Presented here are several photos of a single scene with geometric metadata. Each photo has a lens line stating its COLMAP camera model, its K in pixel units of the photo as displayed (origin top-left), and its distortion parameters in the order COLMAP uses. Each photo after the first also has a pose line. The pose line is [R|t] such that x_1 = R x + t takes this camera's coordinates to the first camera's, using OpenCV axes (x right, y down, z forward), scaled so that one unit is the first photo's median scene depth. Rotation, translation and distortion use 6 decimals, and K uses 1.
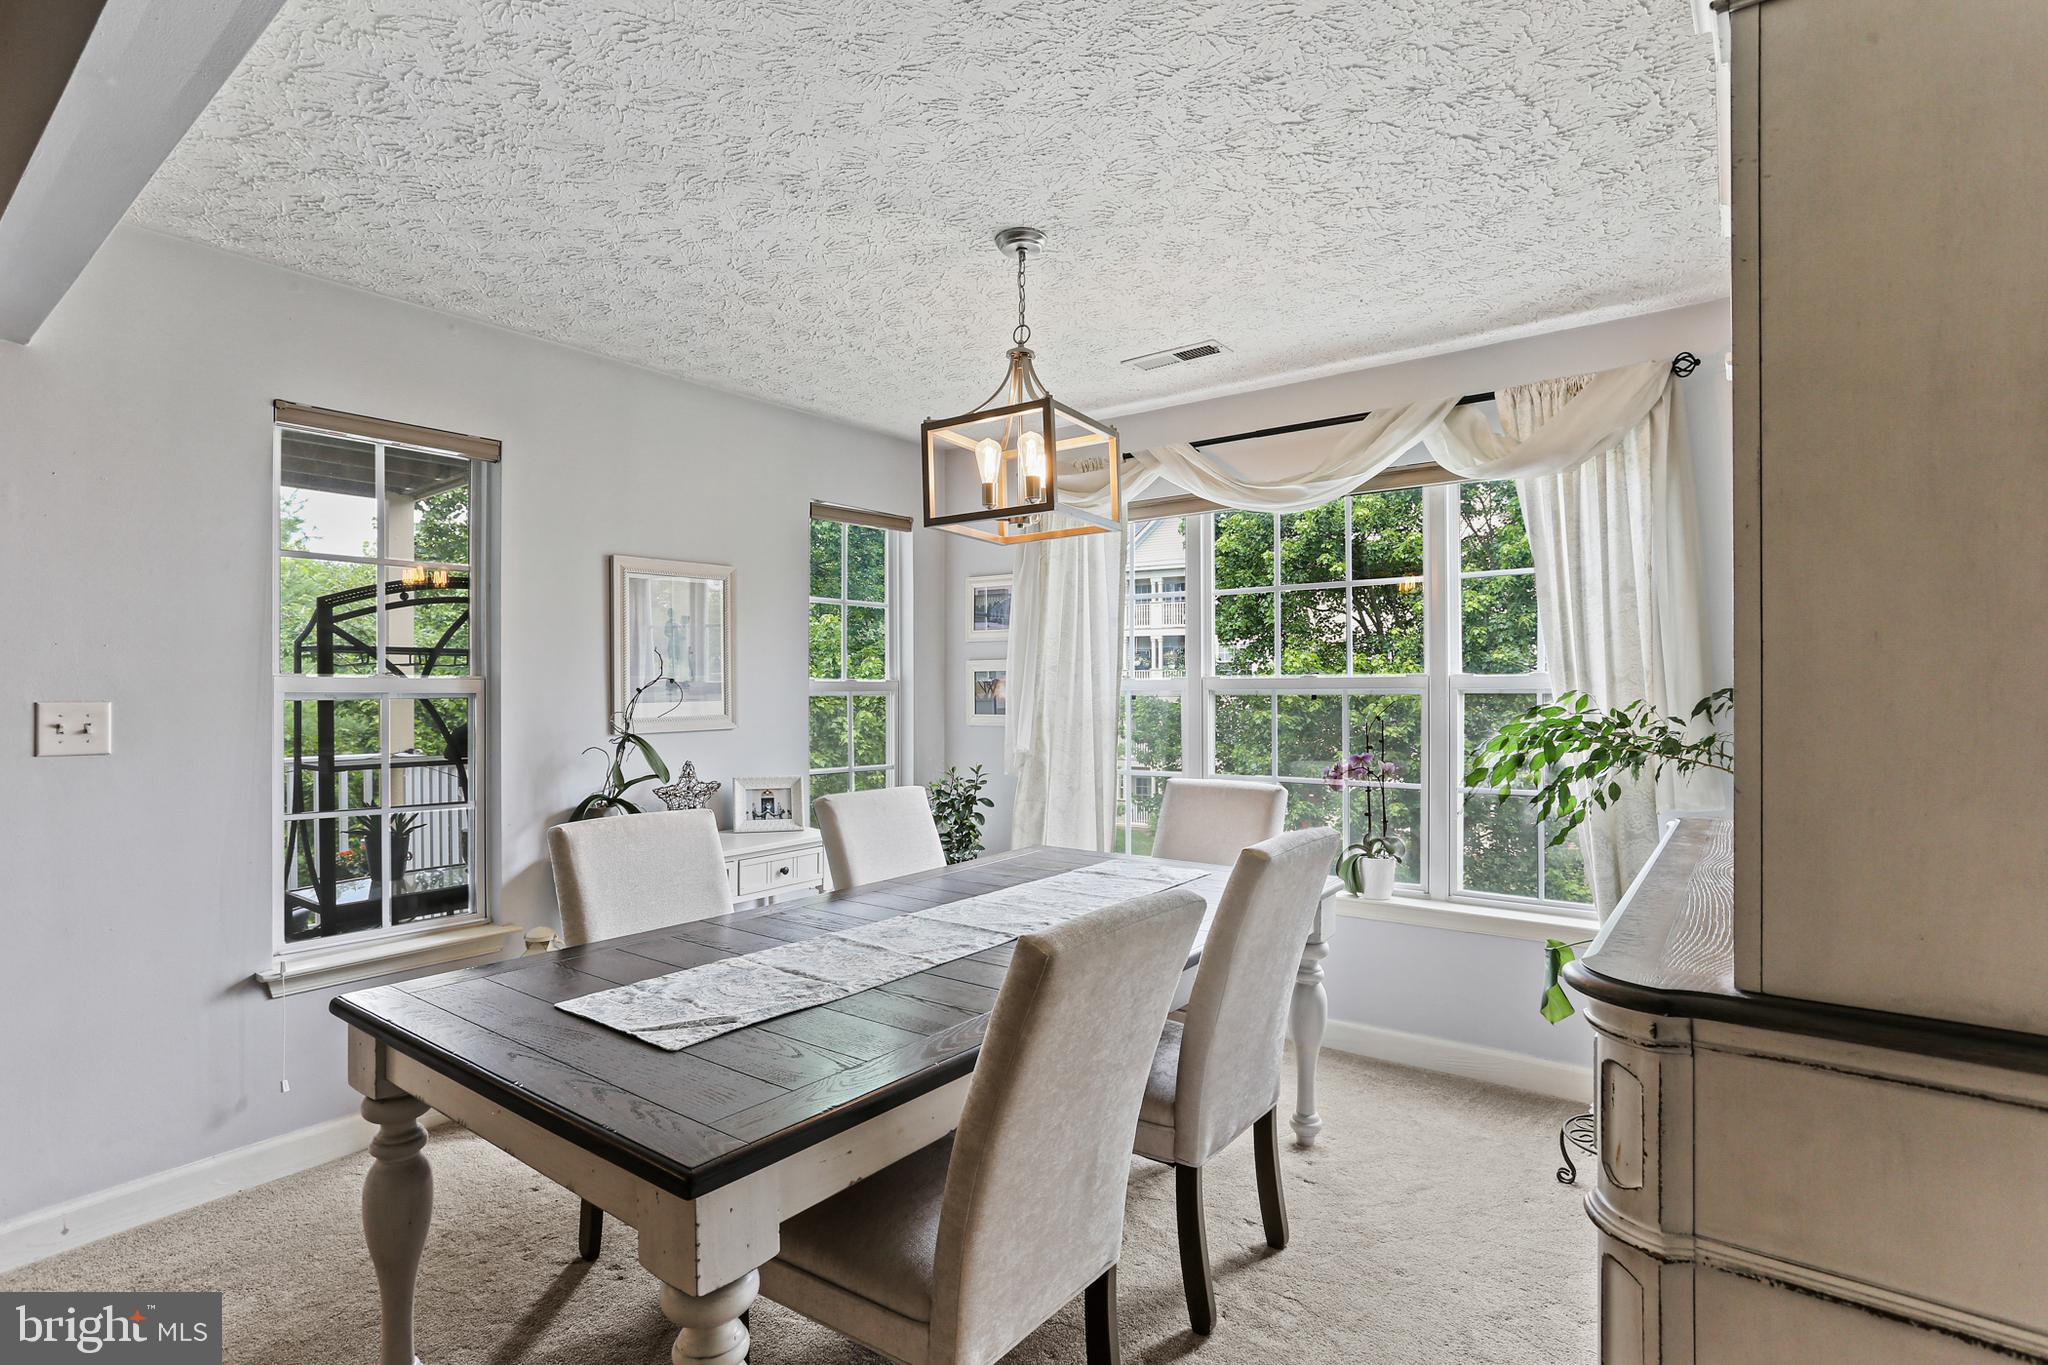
lens RADIAL K [[1005.6, 0, 1001.1], [0, 1005.6, 678.7], [0, 0, 1]] dist [-0.038062, 0.015573]
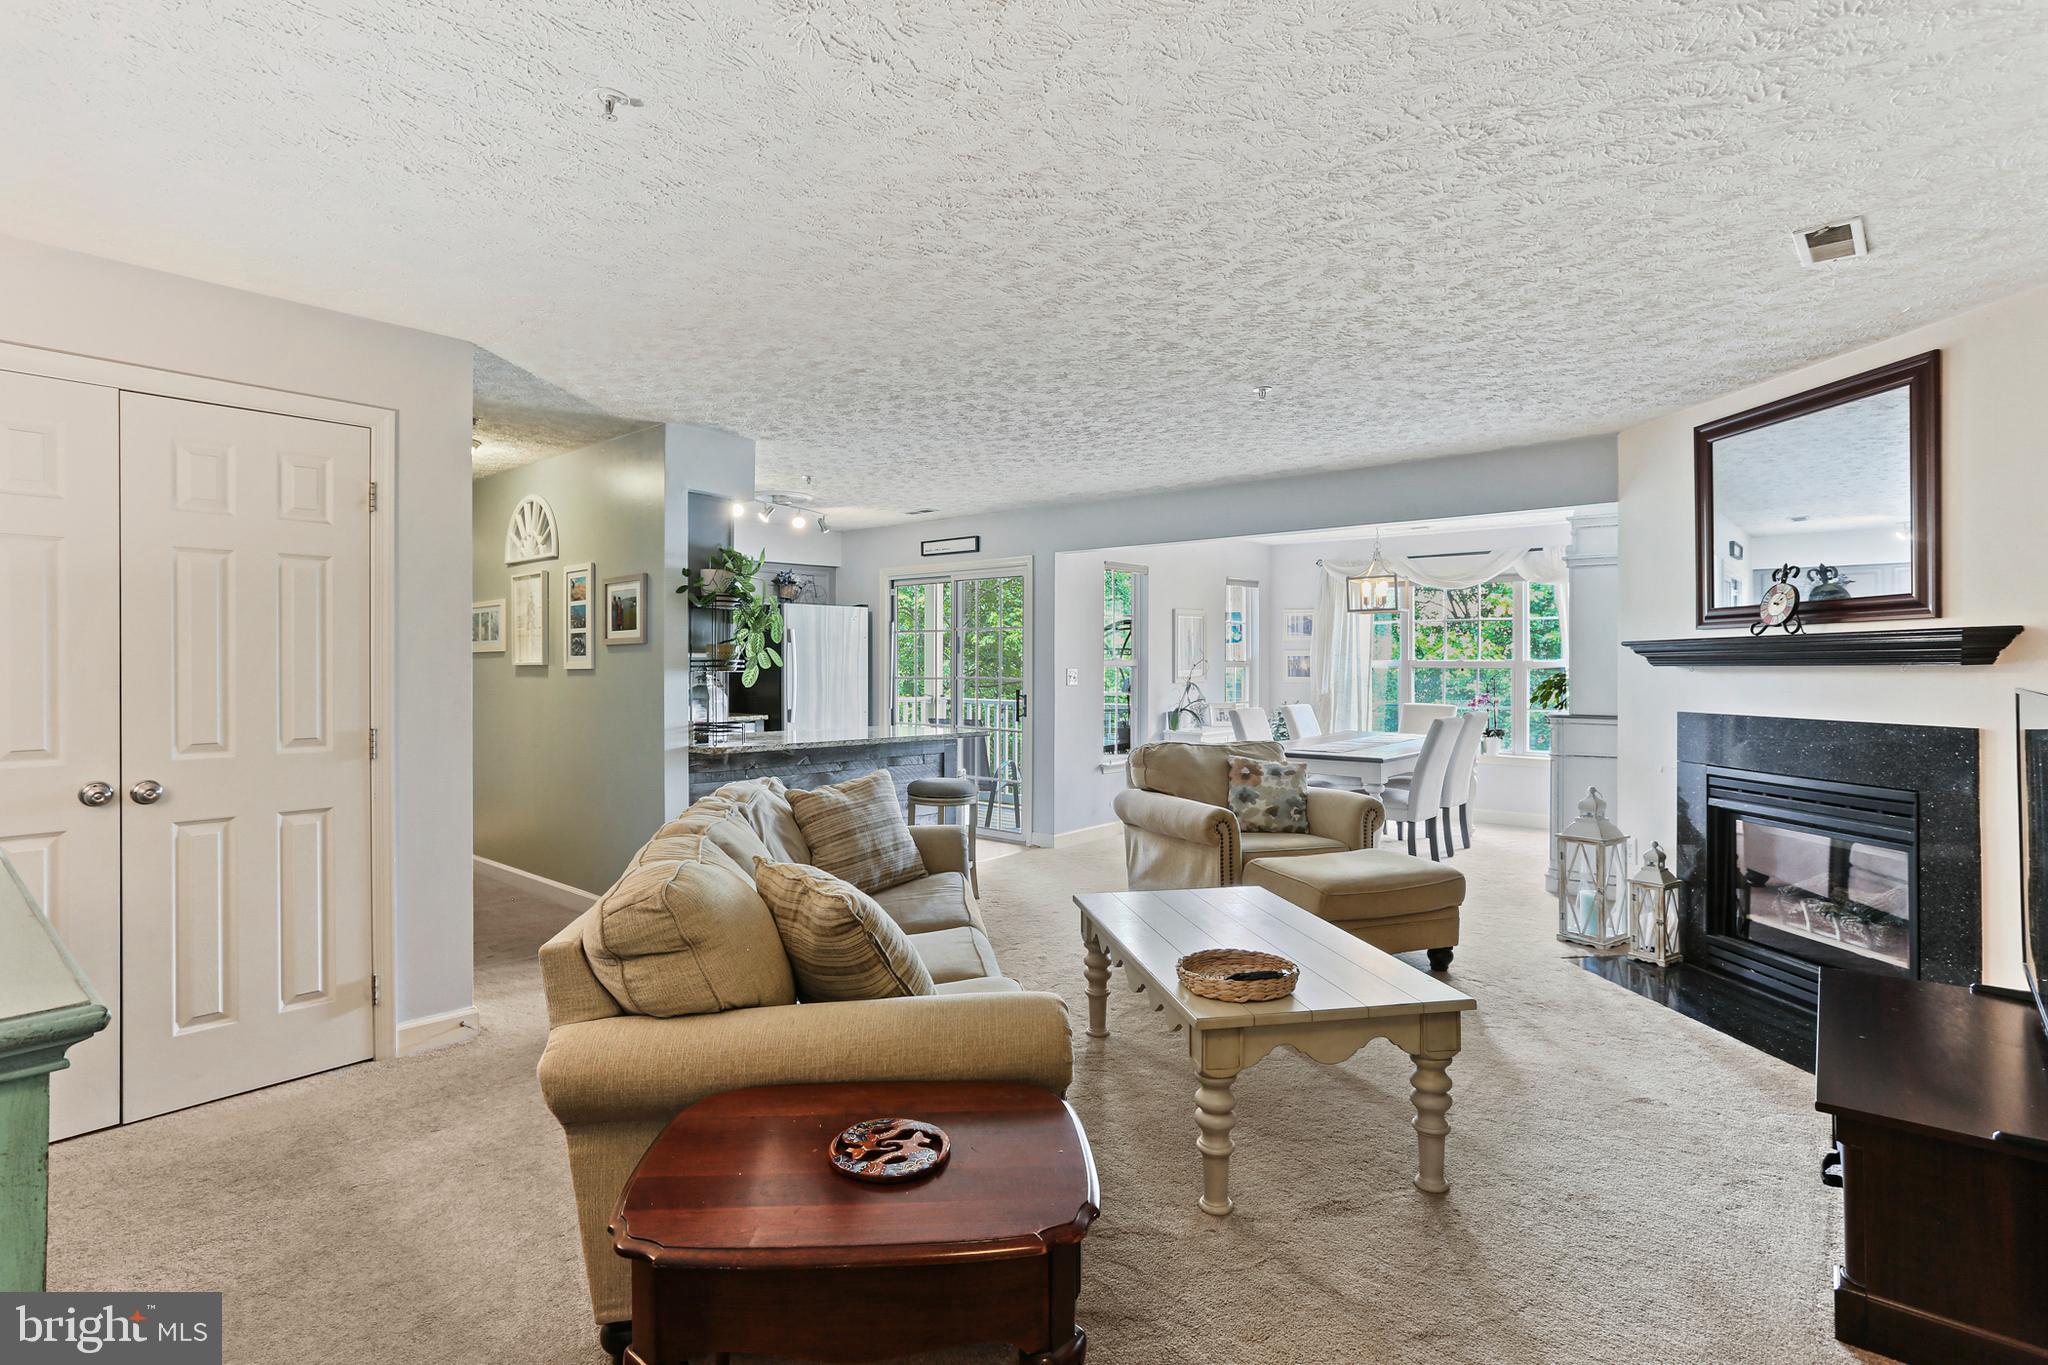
lens RADIAL K [[1002.1, 0, 1018.1], [0, 1002.1, 661.1], [0, 0, 1]] dist [-0.051020, 0.037104]
pose [[0.998744, 0.004710, -0.049889, -0.578866], [-0.004233, 0.999944, 0.009672, -0.017061], [0.049931, -0.009449, 0.998708, -1.285737]]
